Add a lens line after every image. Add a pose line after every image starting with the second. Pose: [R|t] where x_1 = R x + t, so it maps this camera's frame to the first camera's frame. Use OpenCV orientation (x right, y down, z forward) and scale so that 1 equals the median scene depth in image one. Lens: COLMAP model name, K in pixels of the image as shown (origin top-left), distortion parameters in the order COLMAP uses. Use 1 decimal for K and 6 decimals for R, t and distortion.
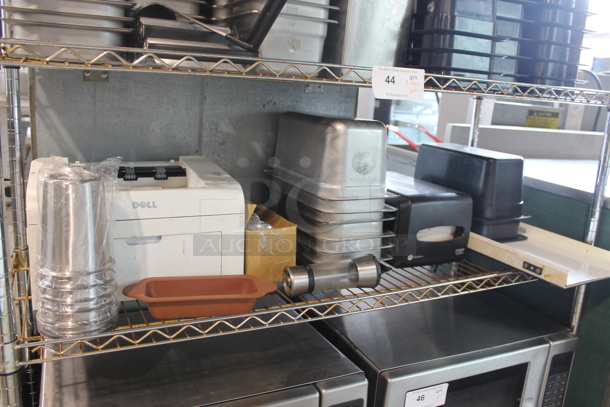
lens RADIAL K [[518.6, 0, 305.0], [0, 518.6, 203.5], [0, 0, 1]] dist [-0.168551, 0.143517]
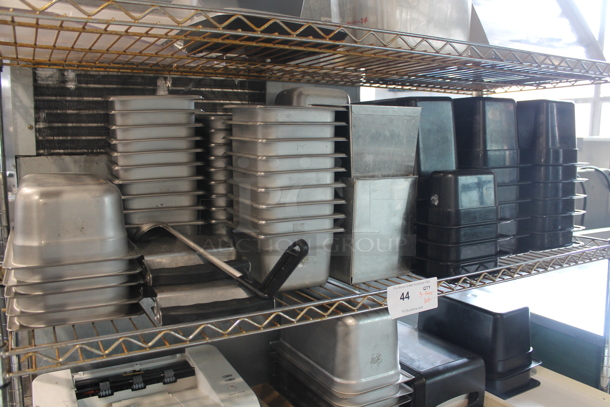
lens RADIAL K [[504.7, 0, 302.3], [0, 504.7, 210.9], [0, 0, 1]] dist [-0.091784, 0.014415]
pose [[0.996353, -0.077575, 0.035536, -0.041137], [0.080883, 0.991308, -0.103759, -0.259586], [-0.027178, 0.106255, 0.993967, 0.026478]]
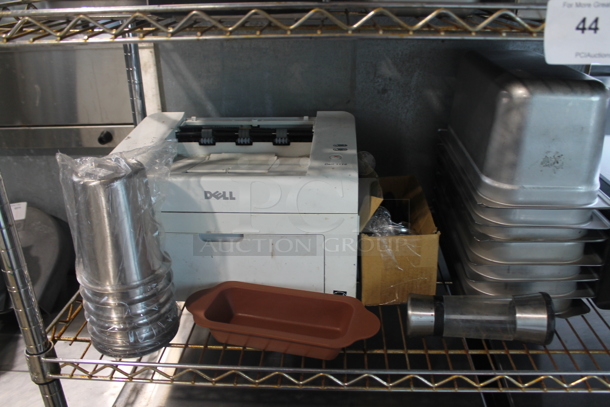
lens RADIAL K [[518.6, 0, 305.0], [0, 518.6, 203.5], [0, 0, 1]] dist [-0.168551, 0.143517]
pose [[0.868369, 0.136228, -0.476840, 0.146534], [-0.040232, 0.977713, 0.206057, -0.128166], [0.494283, -0.159749, 0.854497, 0.331618]]
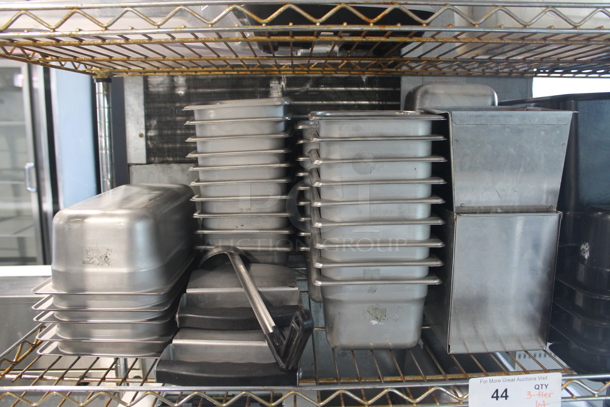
lens RADIAL K [[518.6, 0, 305.0], [0, 518.6, 203.5], [0, 0, 1]] dist [-0.168551, 0.143517]
pose [[0.909128, -0.015940, -0.416212, 0.170615], [-0.029681, 0.994248, -0.102910, -0.337490], [0.415458, 0.105912, 0.903425, 0.221660]]
